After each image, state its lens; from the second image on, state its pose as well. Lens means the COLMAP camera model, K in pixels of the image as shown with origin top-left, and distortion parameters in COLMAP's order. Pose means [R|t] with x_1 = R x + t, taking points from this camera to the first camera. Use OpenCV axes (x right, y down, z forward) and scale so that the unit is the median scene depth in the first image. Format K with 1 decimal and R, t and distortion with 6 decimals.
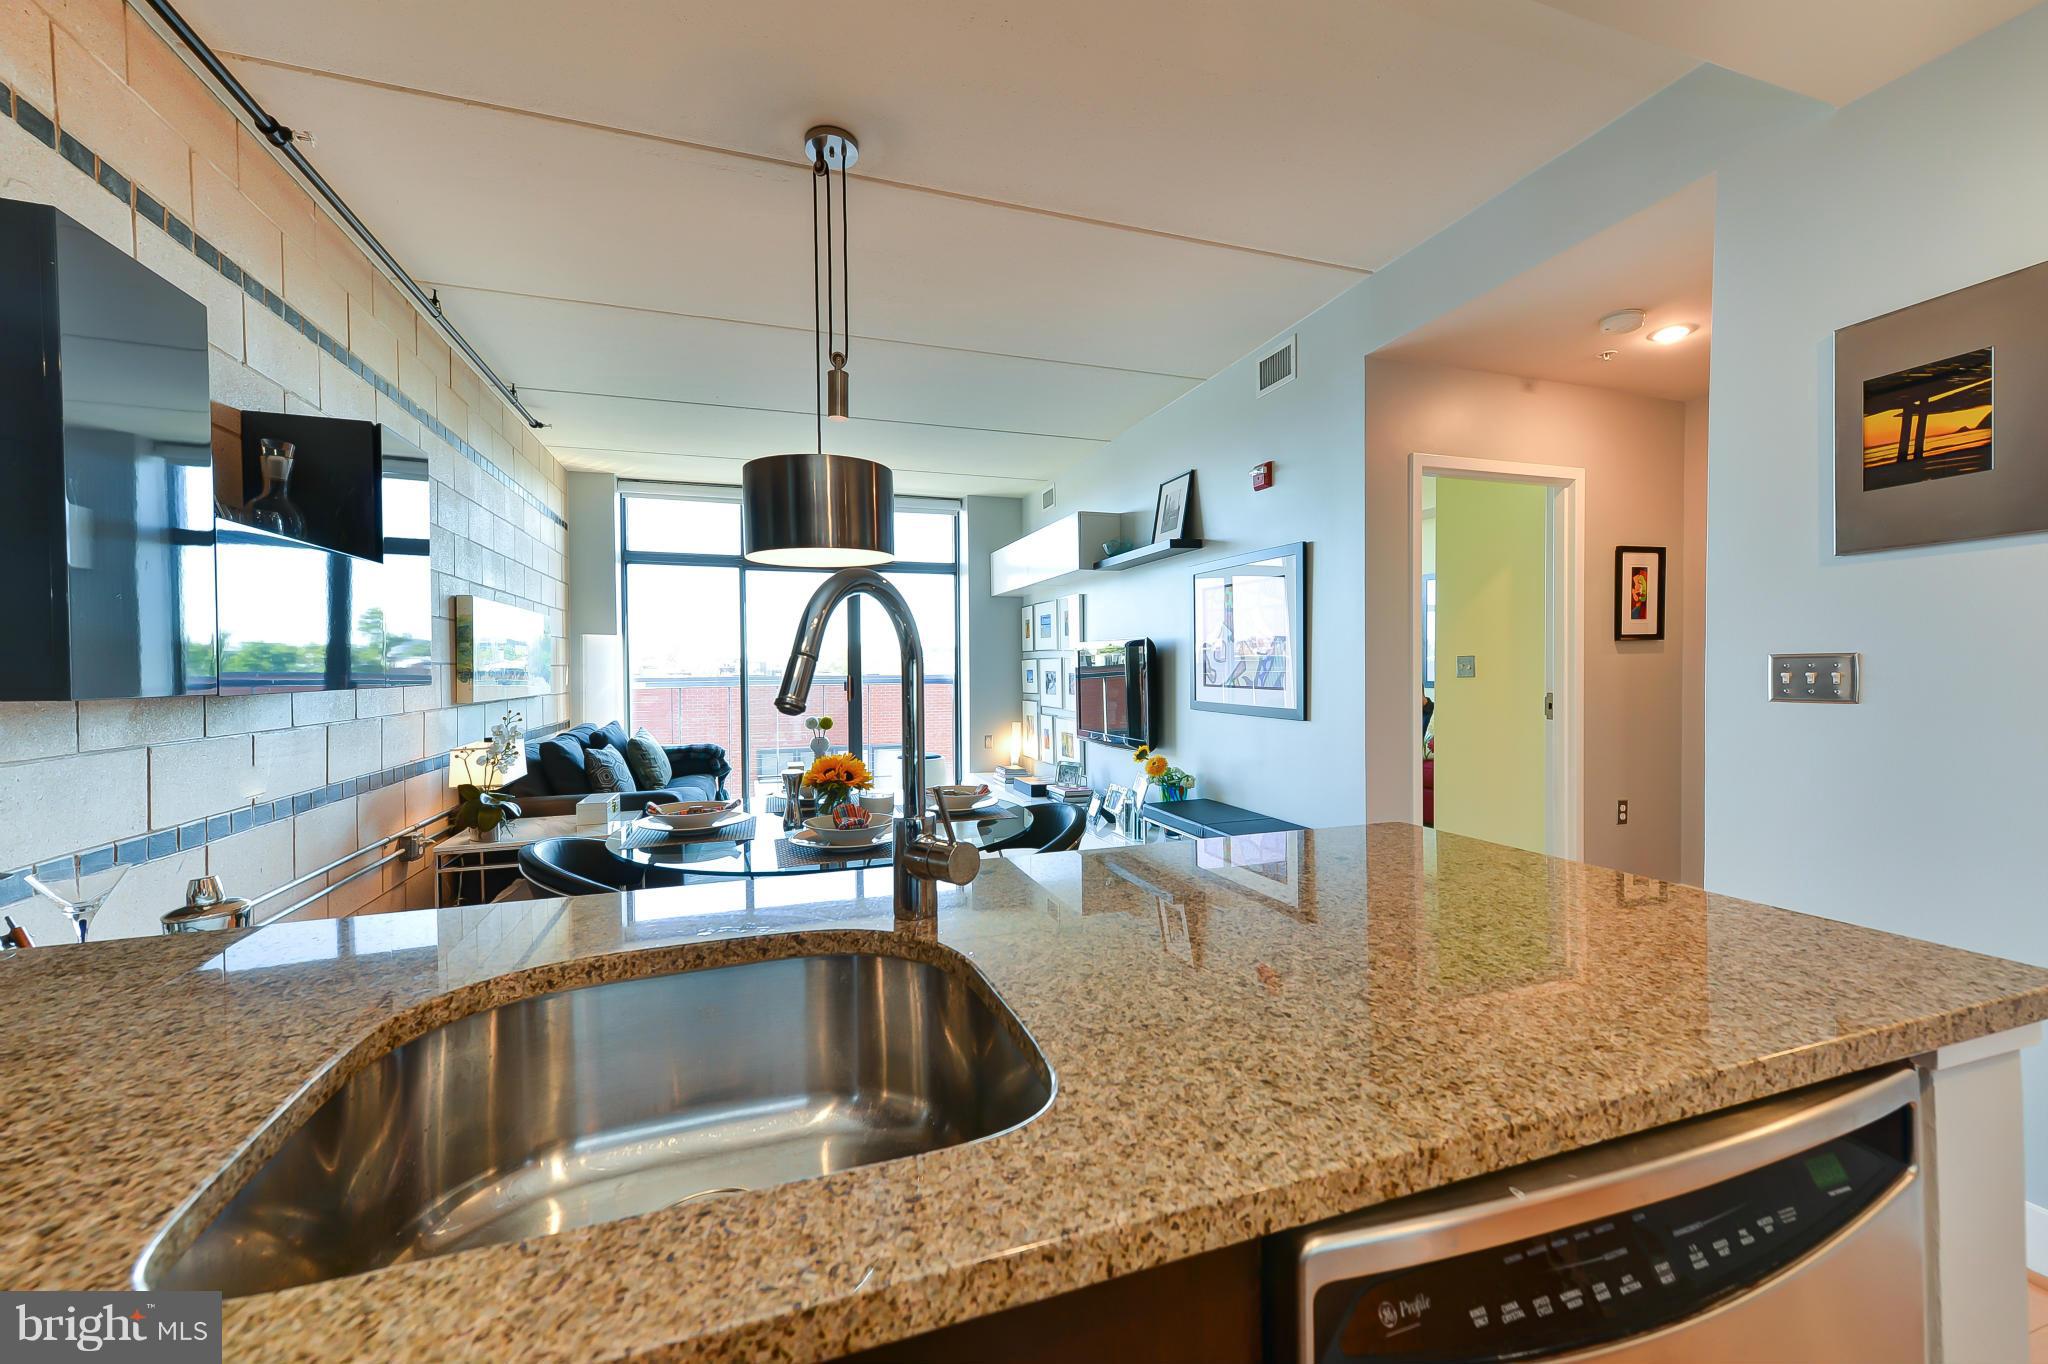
lens RADIAL K [[799.1, 0, 1031.7], [0, 799.1, 679.1], [0, 0, 1]] dist [0.012627, 0.000563]
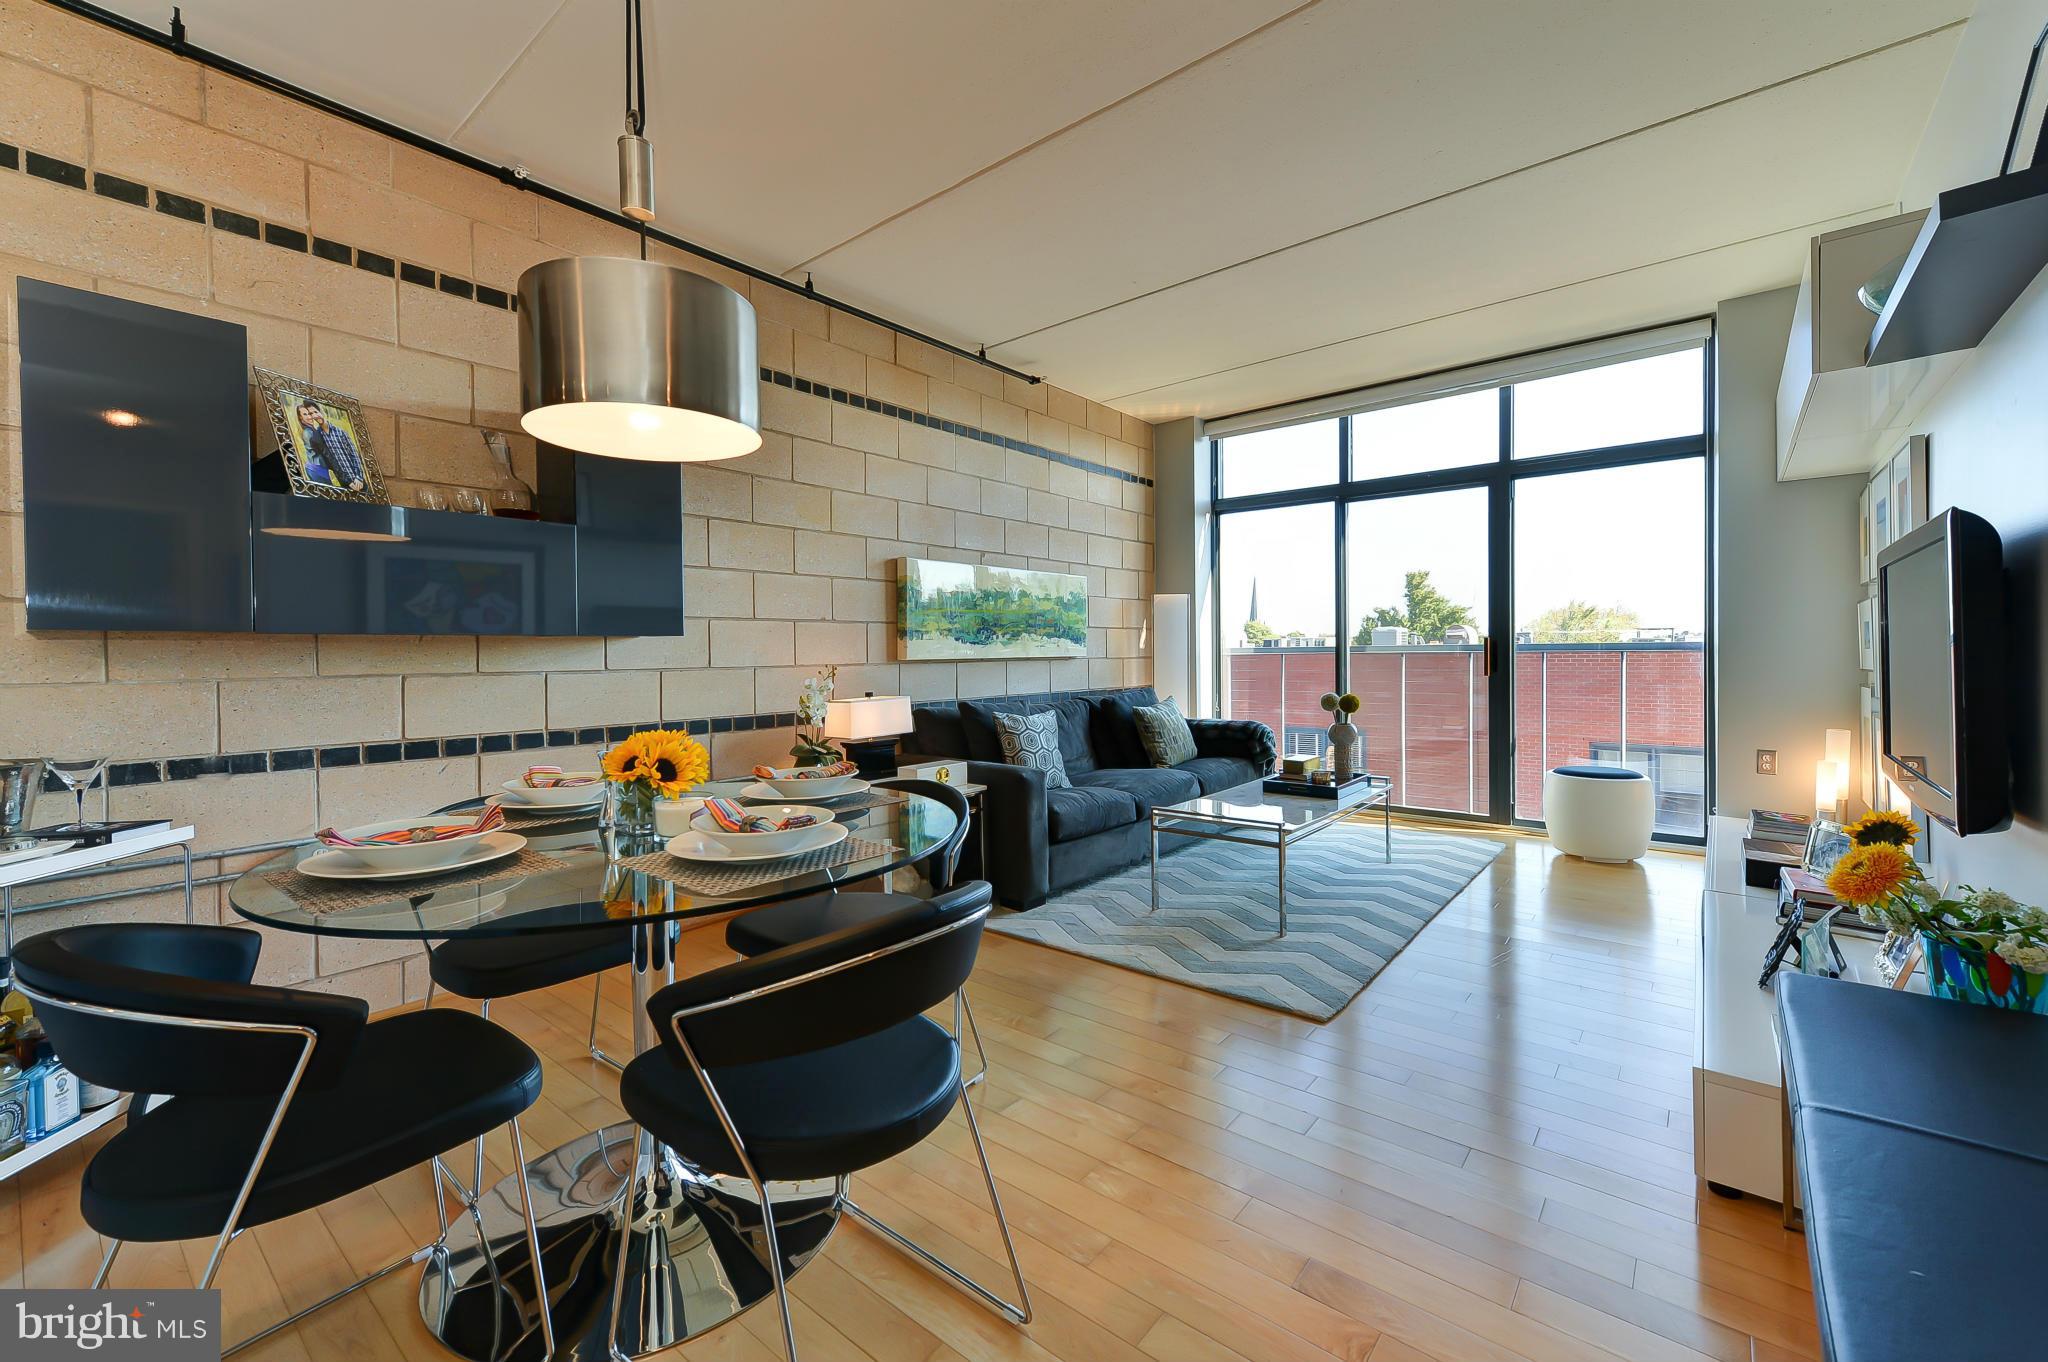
lens RADIAL K [[817.1, 0, 1030.9], [0, 817.1, 660.3], [0, 0, 1]] dist [0.011339, 0.000326]
pose [[0.513172, 0.013465, -0.858180, 0.224258], [-0.006444, 0.999909, 0.011835, 0.012289], [0.858261, -0.000544, 0.513212, 0.433494]]
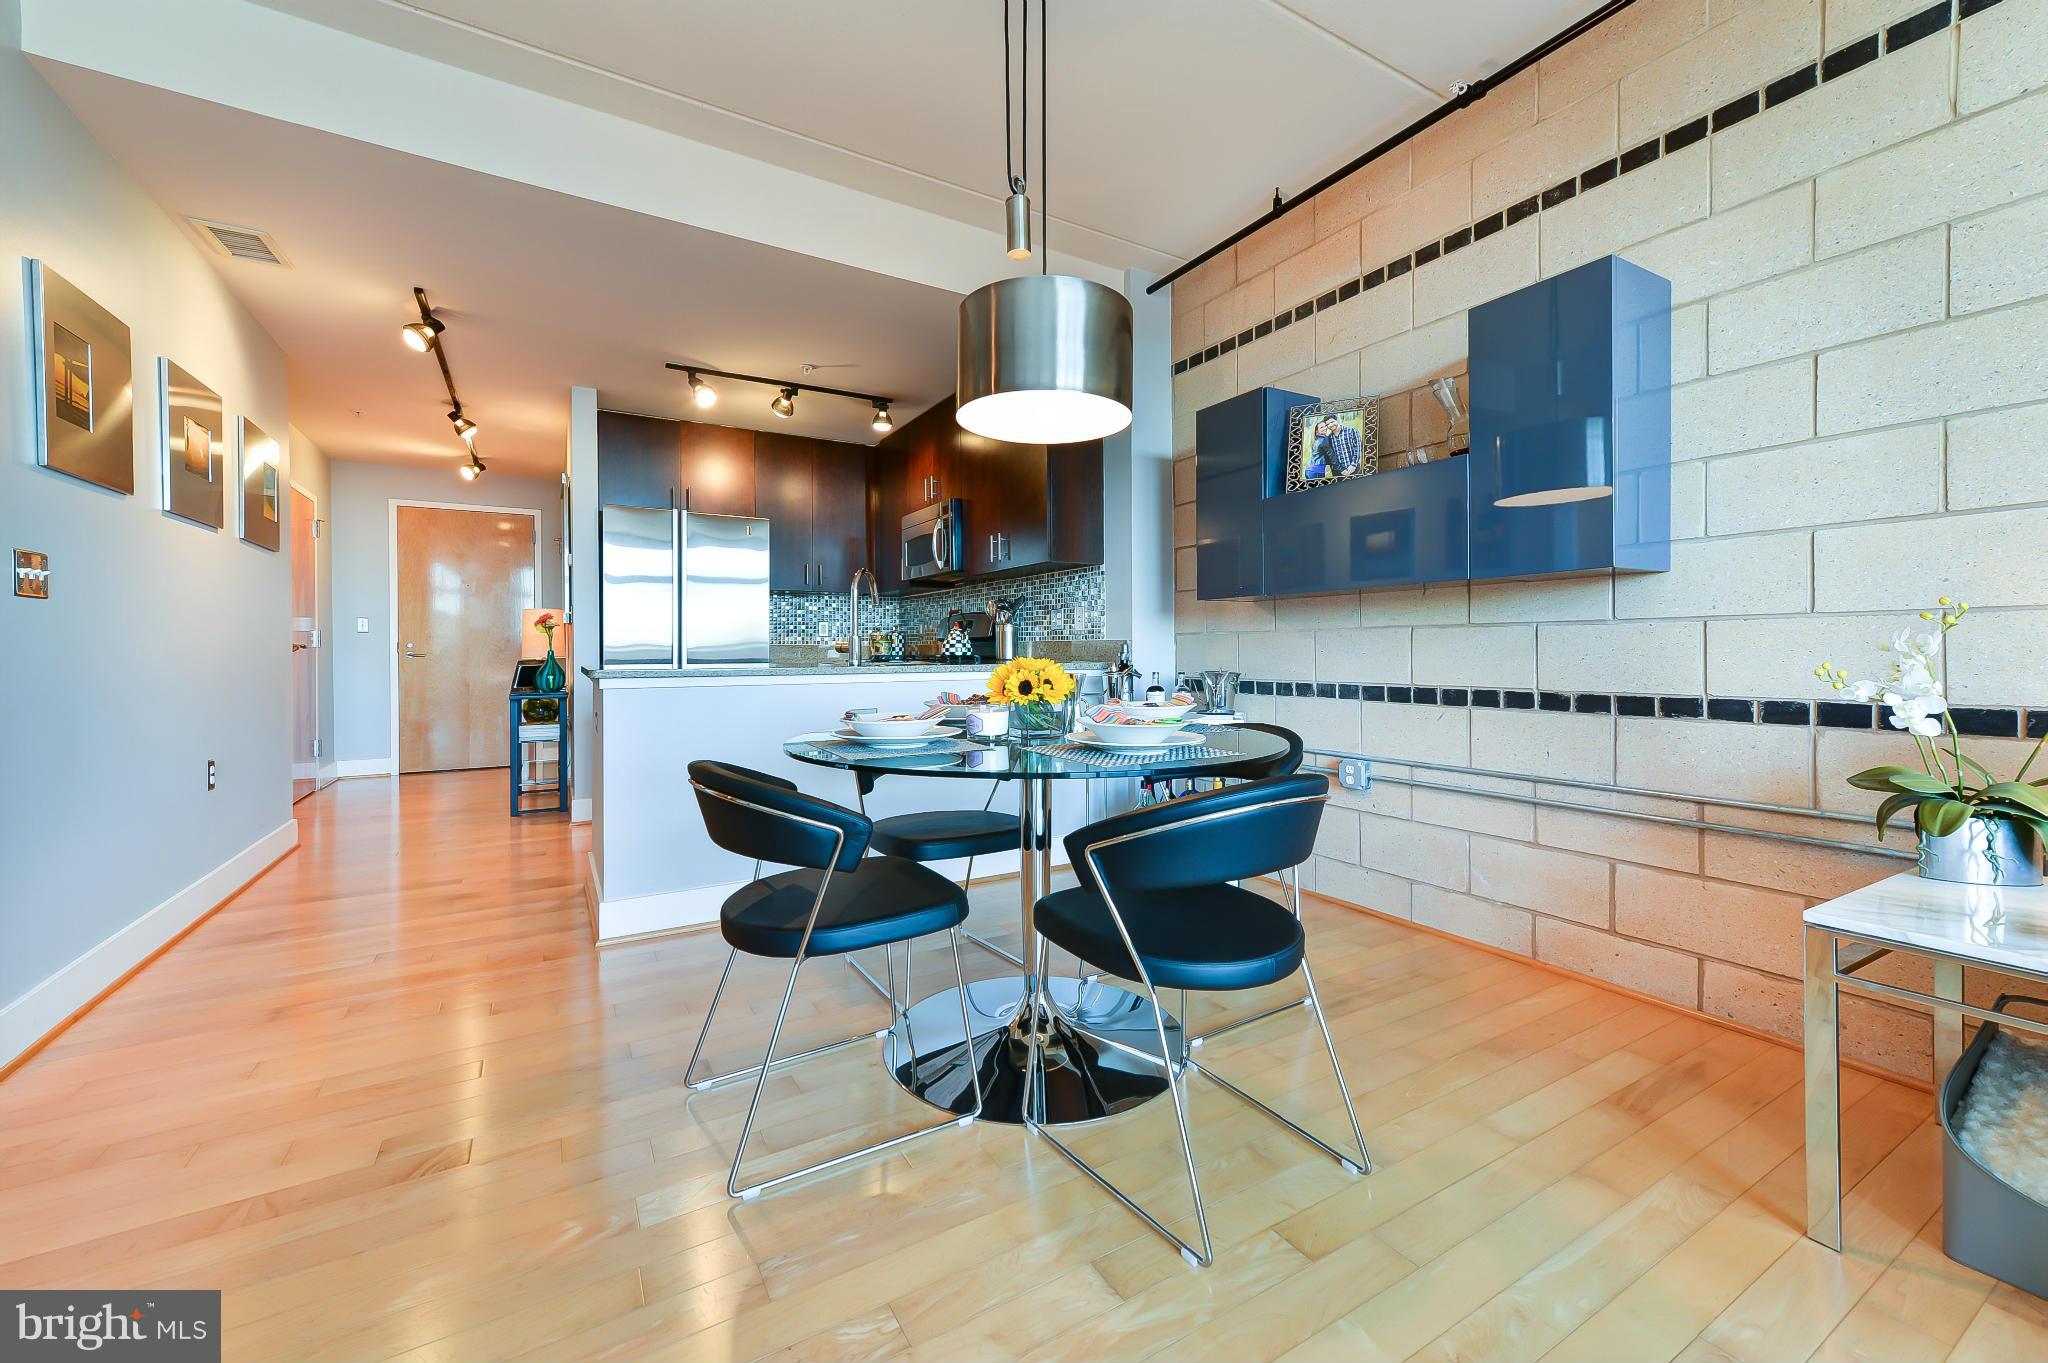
lens RADIAL K [[817.1, 0, 1034.9], [0, 817.1, 660.0], [0, 0, 1]] dist [0.011339, 0.000326]
pose [[-0.979634, 0.017558, -0.200020, -0.033925], [0.012441, 0.999563, 0.026812, 0.033668], [0.200404, 0.023777, -0.979425, 0.841539]]
